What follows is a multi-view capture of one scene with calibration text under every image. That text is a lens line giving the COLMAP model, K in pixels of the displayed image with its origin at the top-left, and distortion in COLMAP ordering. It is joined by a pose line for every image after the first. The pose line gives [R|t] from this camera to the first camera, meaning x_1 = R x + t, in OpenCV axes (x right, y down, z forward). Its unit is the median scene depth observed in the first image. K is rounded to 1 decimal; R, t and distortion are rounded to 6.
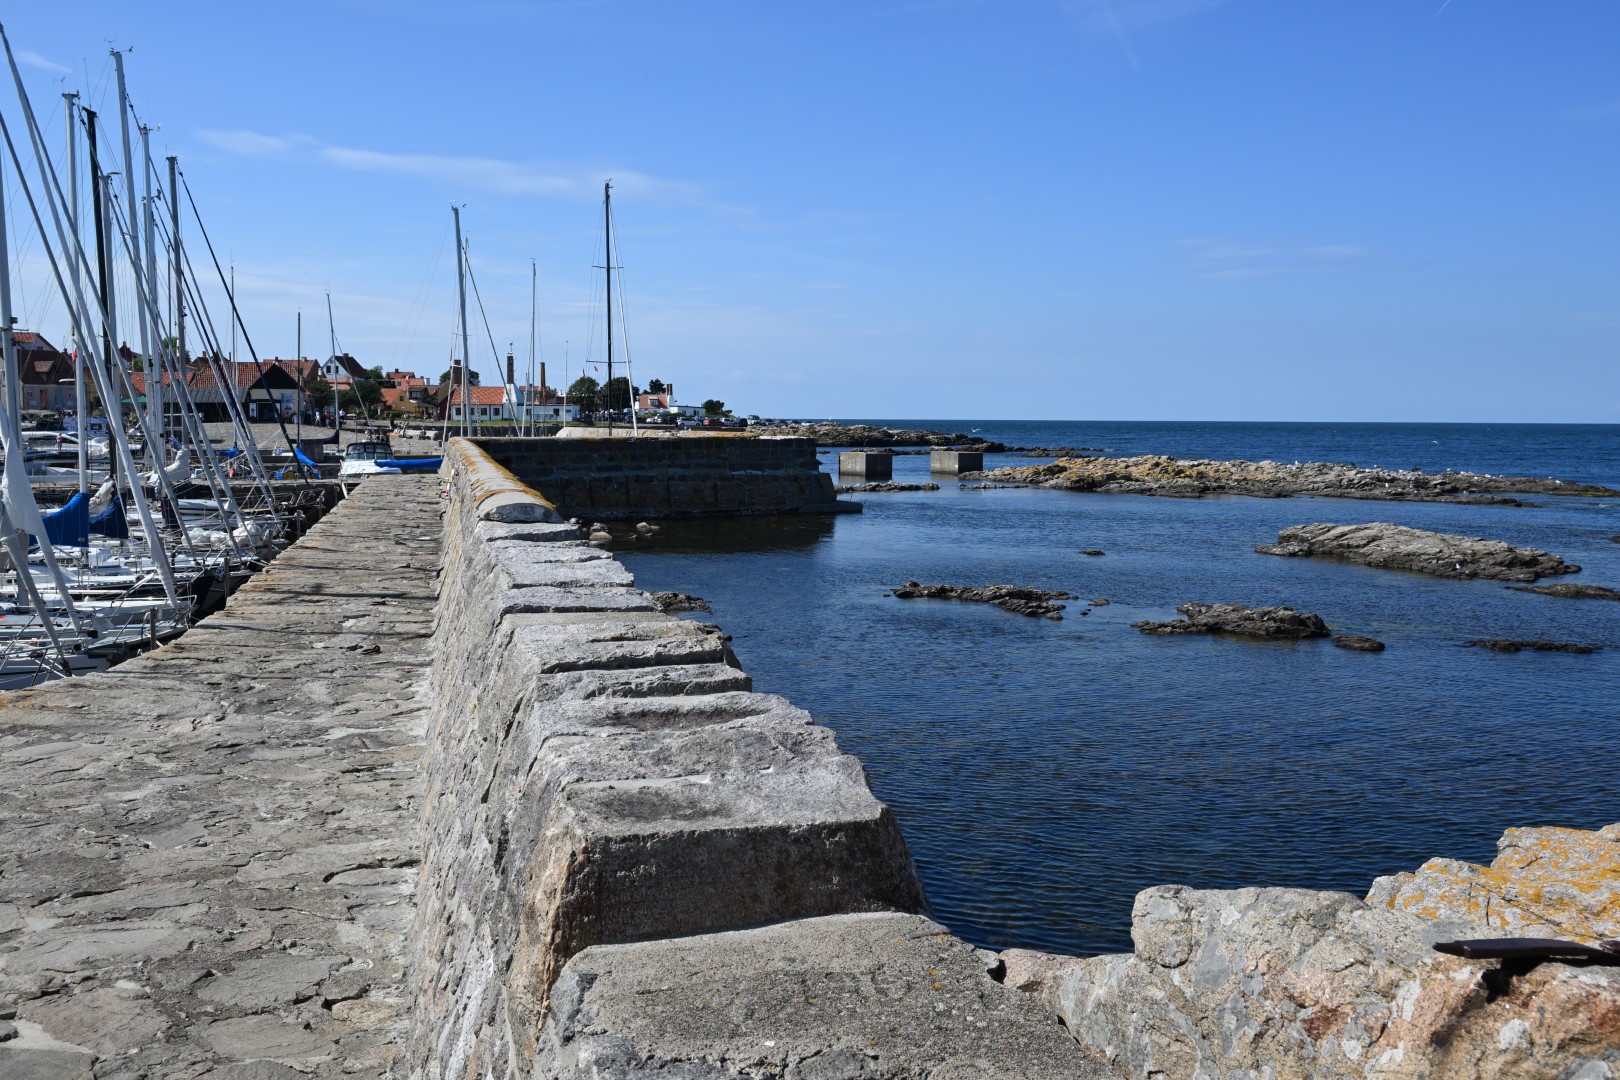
lens RADIAL K [[1524.6, 0, 810.3], [0, 1524.6, 545.0], [0, 0, 1]] dist [-0.010841, 0.000000]
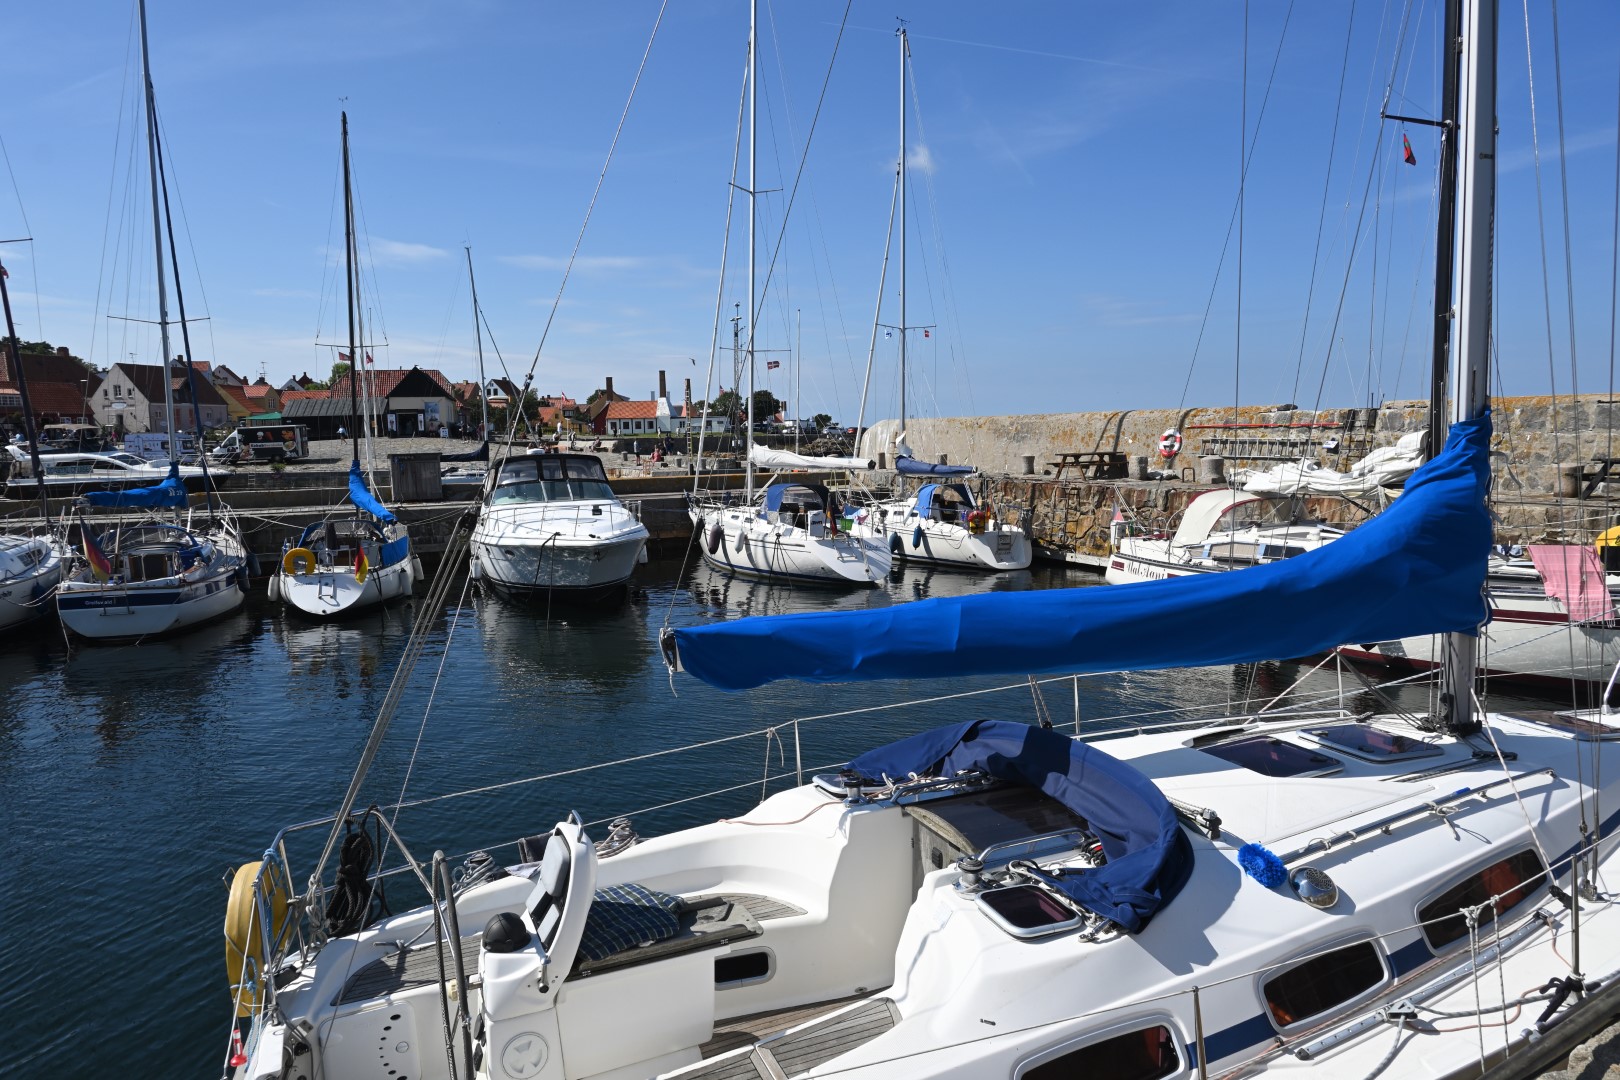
lens RADIAL K [[1109.5, 0, 821.5], [0, 1109.5, 540.6], [0, 0, 1]] dist [-0.011819, 0.016250]
pose [[0.999476, -0.022111, -0.023634, -0.808221], [0.022429, 0.999660, 0.013302, -0.184744], [0.023332, -0.013825, 0.999632, 2.756077]]
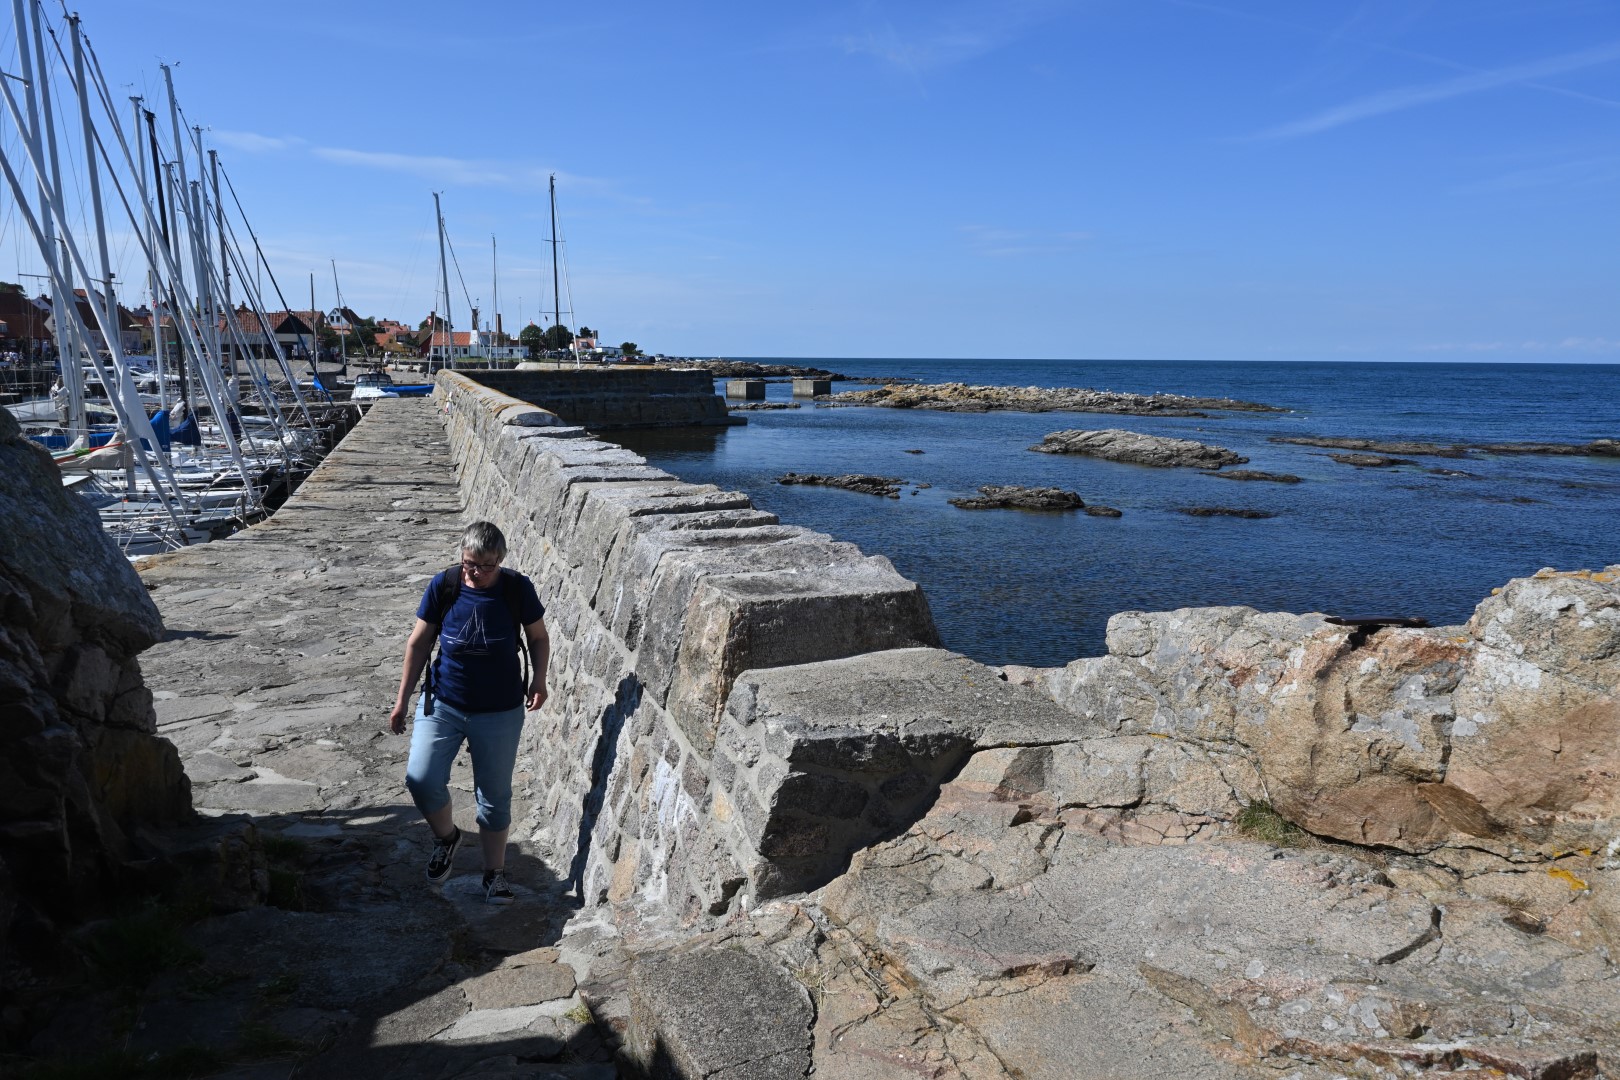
lens RADIAL K [[1109.5, 0, 808.9], [0, 1109.5, 537.2], [0, 0, 1]] dist [-0.011819, 0.016250]
pose [[0.995273, -0.015870, 0.095807, -0.027074], [0.008299, 0.996847, 0.078917, 0.005359], [-0.096758, -0.077749, 0.992267, -0.018774]]
